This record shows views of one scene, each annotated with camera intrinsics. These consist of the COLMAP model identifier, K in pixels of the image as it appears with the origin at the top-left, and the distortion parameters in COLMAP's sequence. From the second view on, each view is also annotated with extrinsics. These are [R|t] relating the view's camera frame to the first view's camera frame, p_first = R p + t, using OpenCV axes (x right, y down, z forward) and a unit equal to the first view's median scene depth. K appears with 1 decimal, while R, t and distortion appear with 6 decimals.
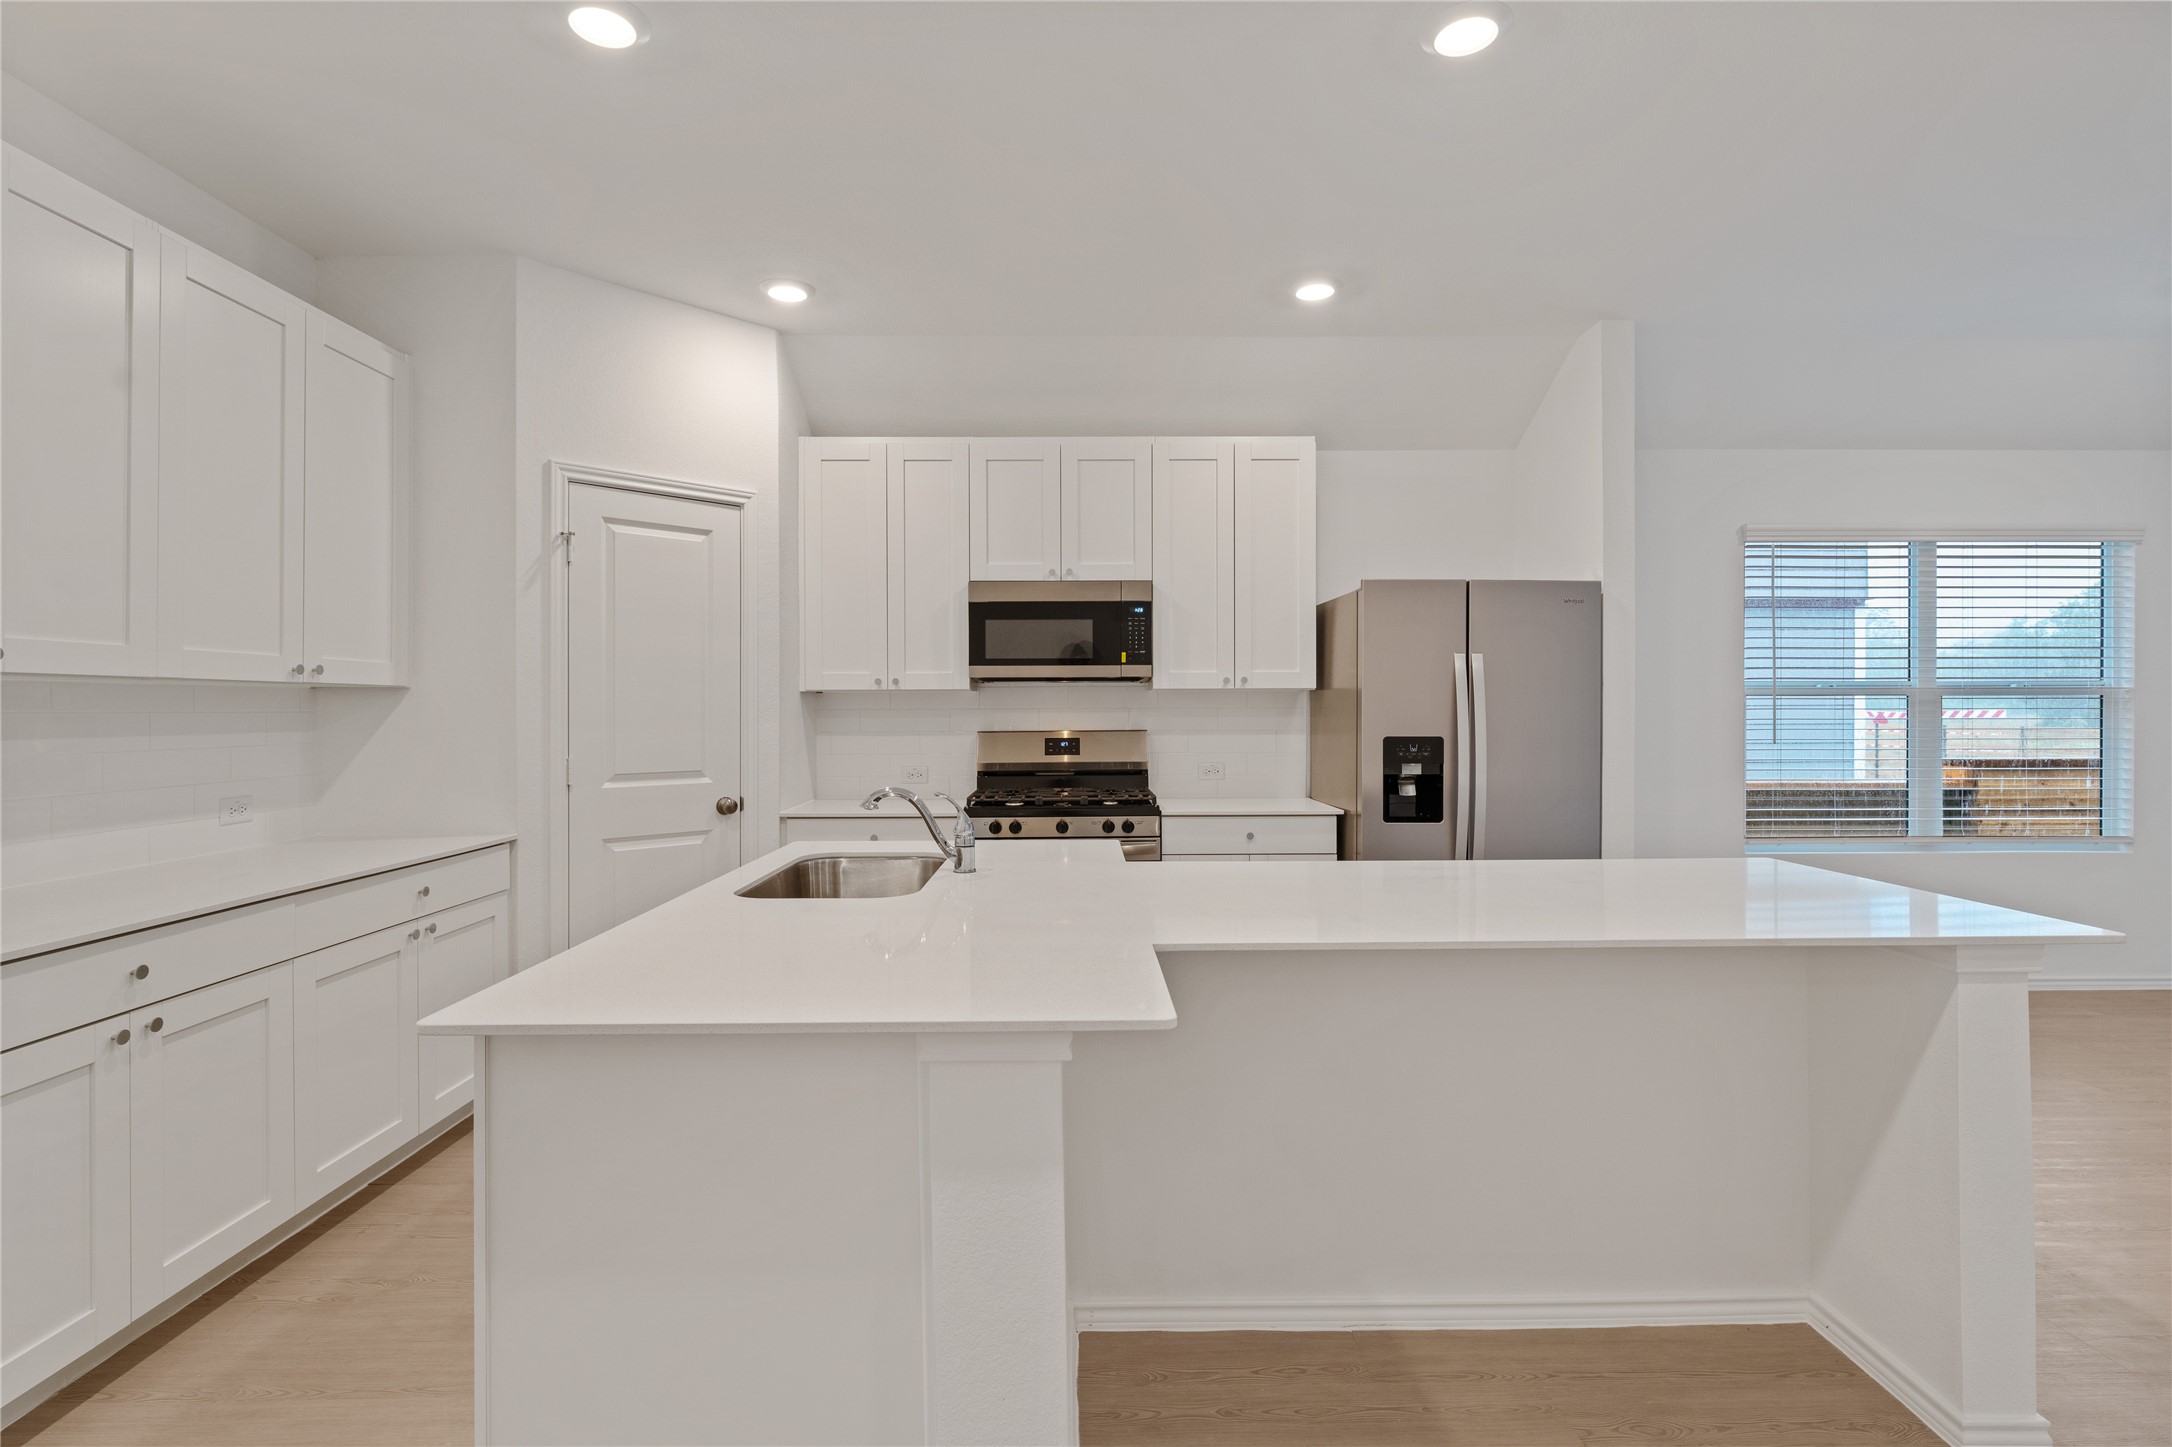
lens RADIAL K [[1054.1, 0, 1086.0], [0, 1054.1, 723.5], [0, 0, 1]] dist [0.000909, 0.000030]
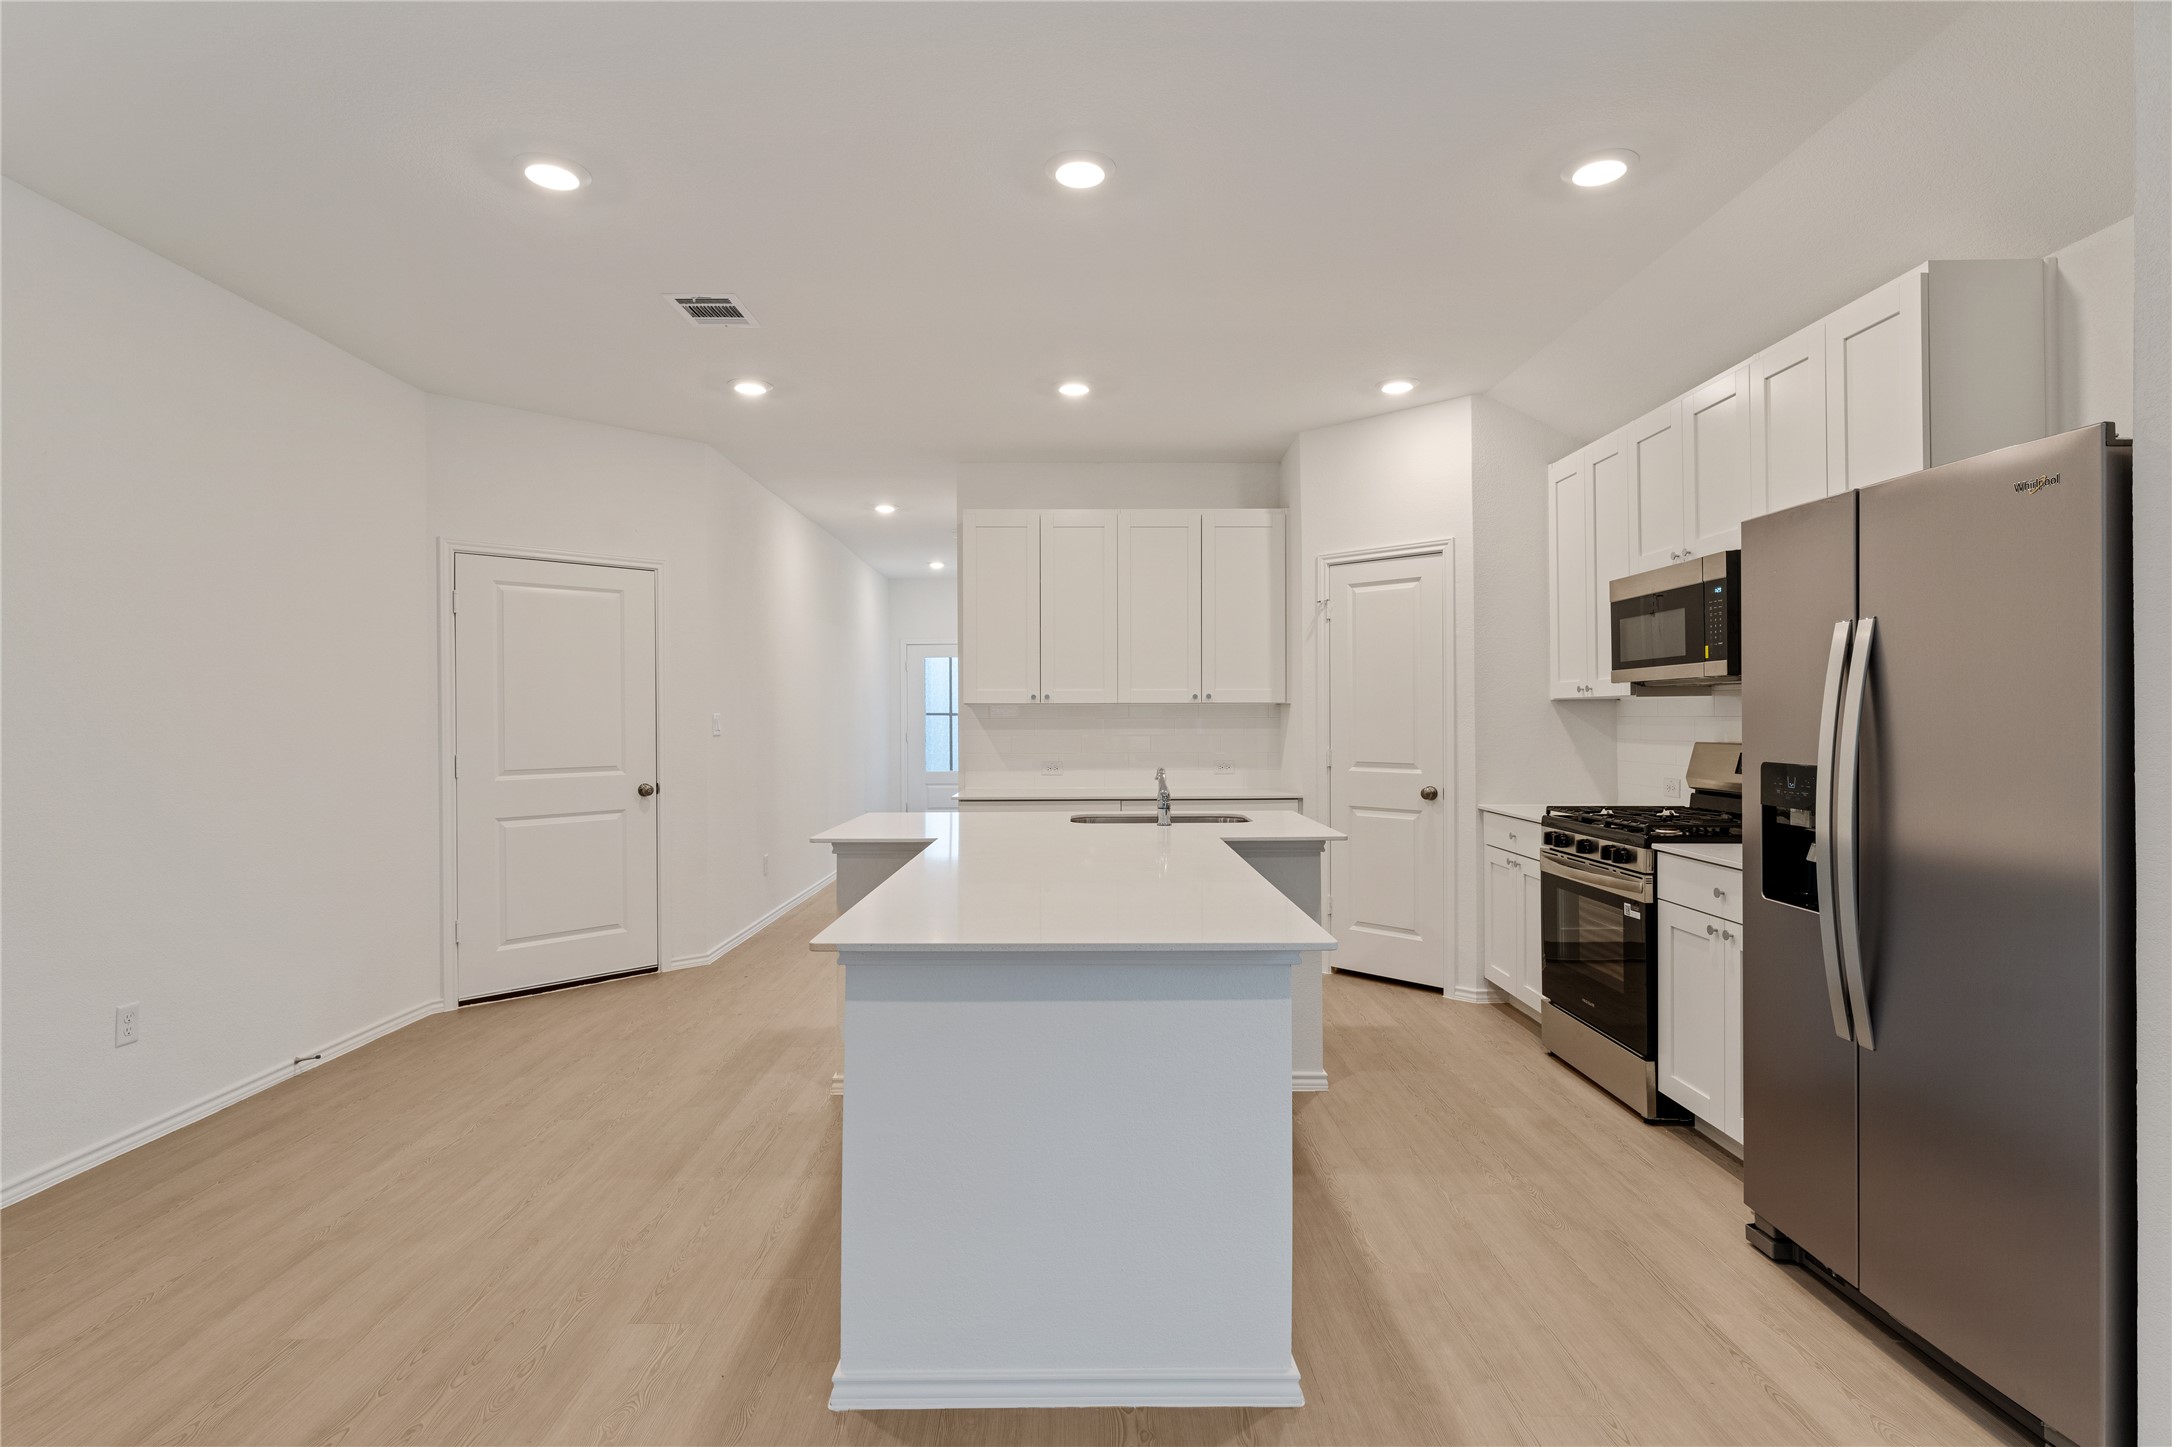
lens RADIAL K [[1077.2, 0, 1086.0], [0, 1077.2, 723.5], [0, 0, 1]] dist [-0.000424, -0.000087]
pose [[-0.012770, 0.009439, -0.999874, 0.961273], [-0.008762, 0.999916, 0.009551, -0.013649], [0.999880, 0.008883, -0.012686, 0.611825]]
